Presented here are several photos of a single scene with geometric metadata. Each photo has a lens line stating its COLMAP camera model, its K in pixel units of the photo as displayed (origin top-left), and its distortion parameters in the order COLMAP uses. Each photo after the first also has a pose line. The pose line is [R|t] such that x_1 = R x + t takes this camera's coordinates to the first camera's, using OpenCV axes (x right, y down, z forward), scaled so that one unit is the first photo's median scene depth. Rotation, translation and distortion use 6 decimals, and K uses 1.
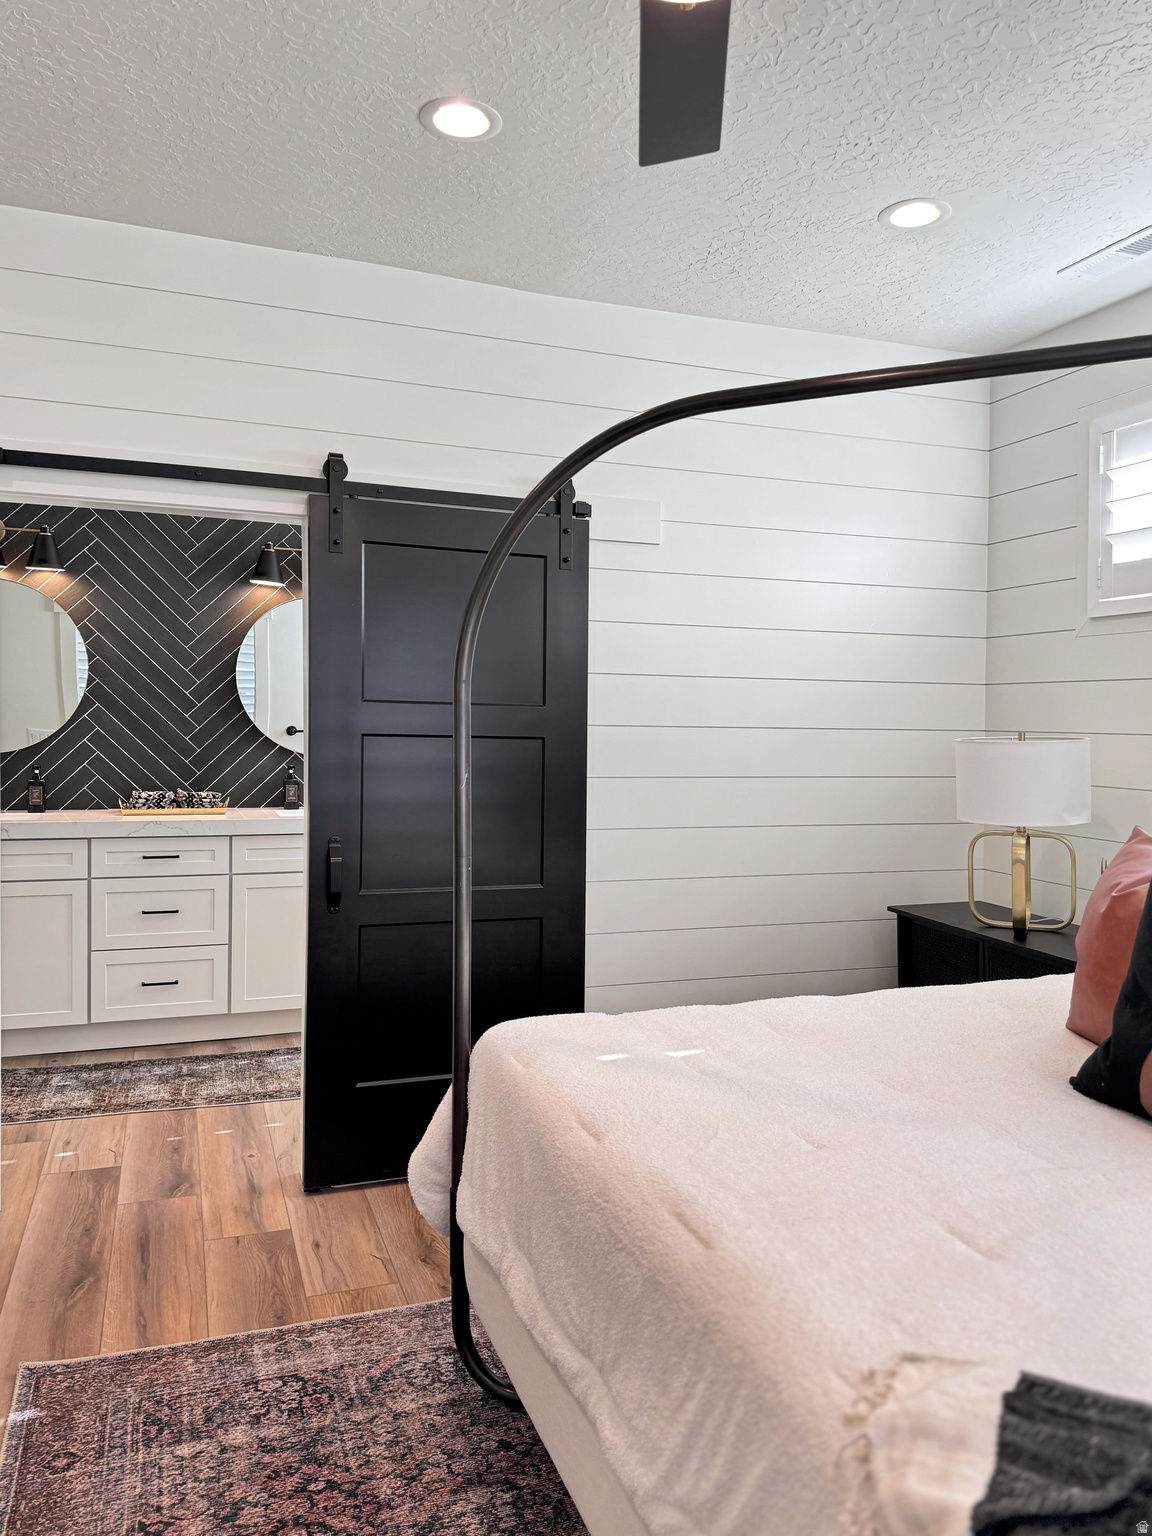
lens RADIAL K [[1082.9, 0, 573.0], [0, 1082.9, 768.9], [0, 0, 1]] dist [-0.001563, -0.004467]
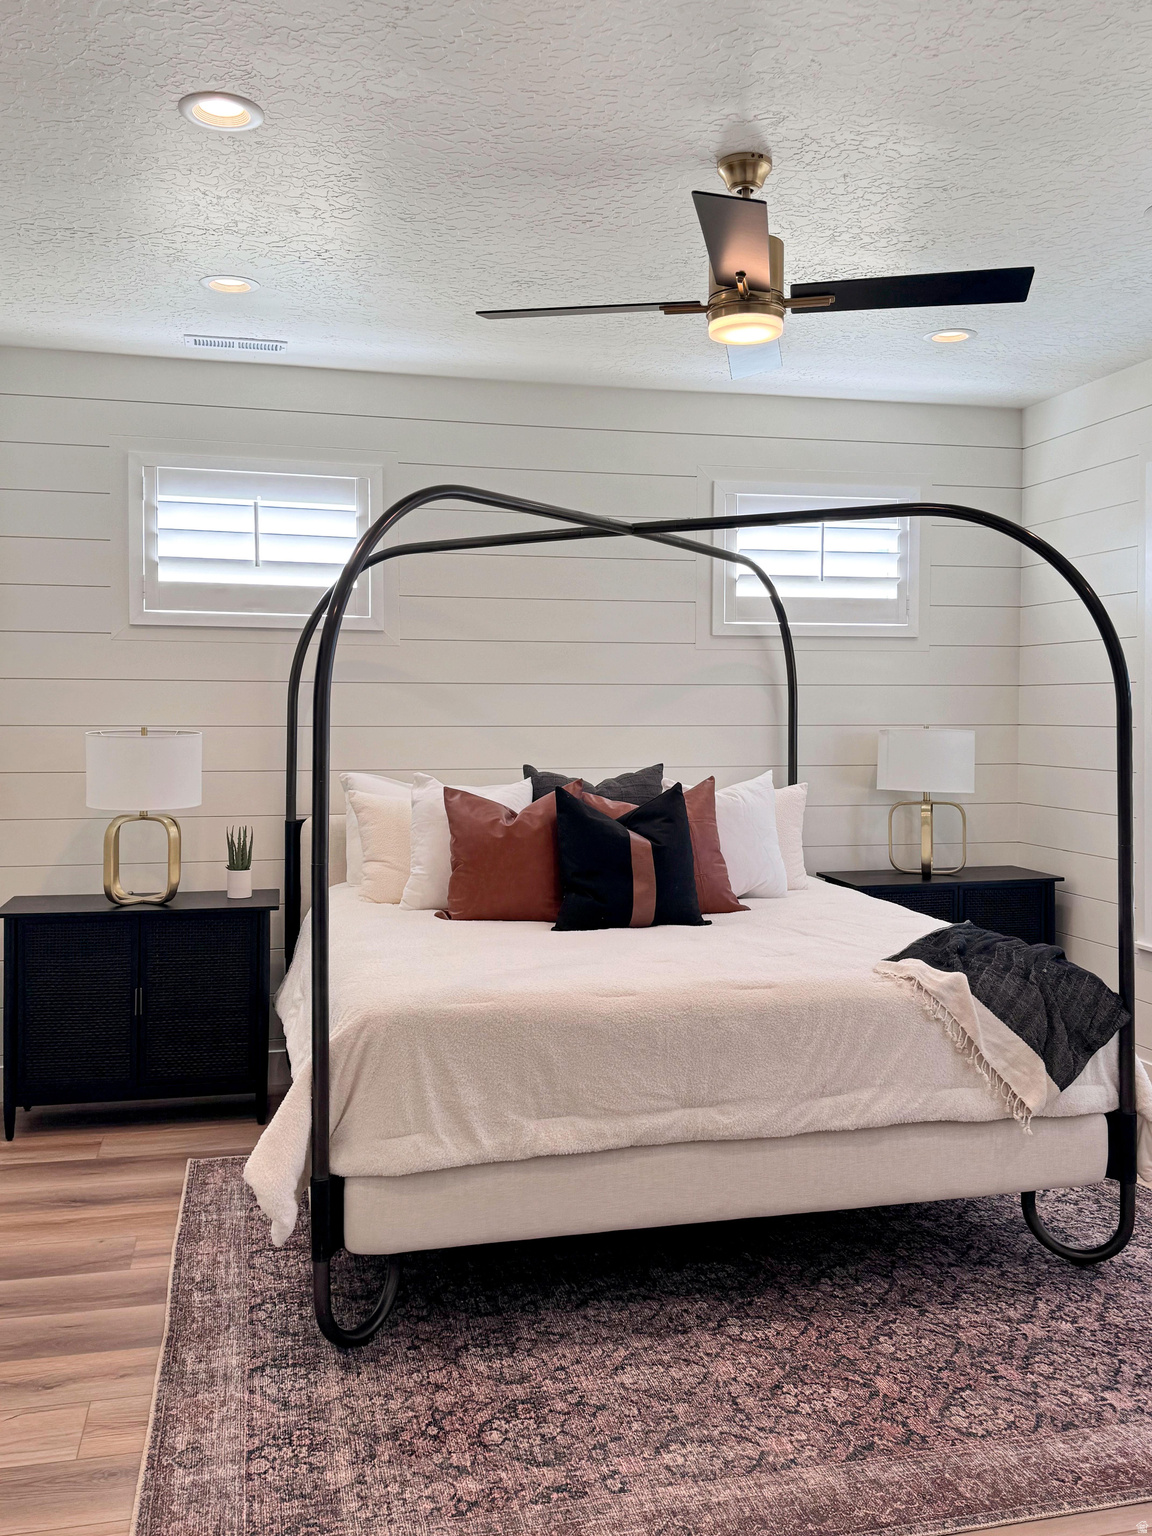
lens RADIAL K [[1321.4, 0, 576.0], [0, 1321.4, 765.1], [0, 0, 1]] dist [0.039457, -0.056548]
pose [[0.115639, -0.046597, 0.992198, -1.364835], [0.032404, 0.998544, 0.043118, -0.060243], [-0.992763, 0.027165, 0.116981, 0.602432]]
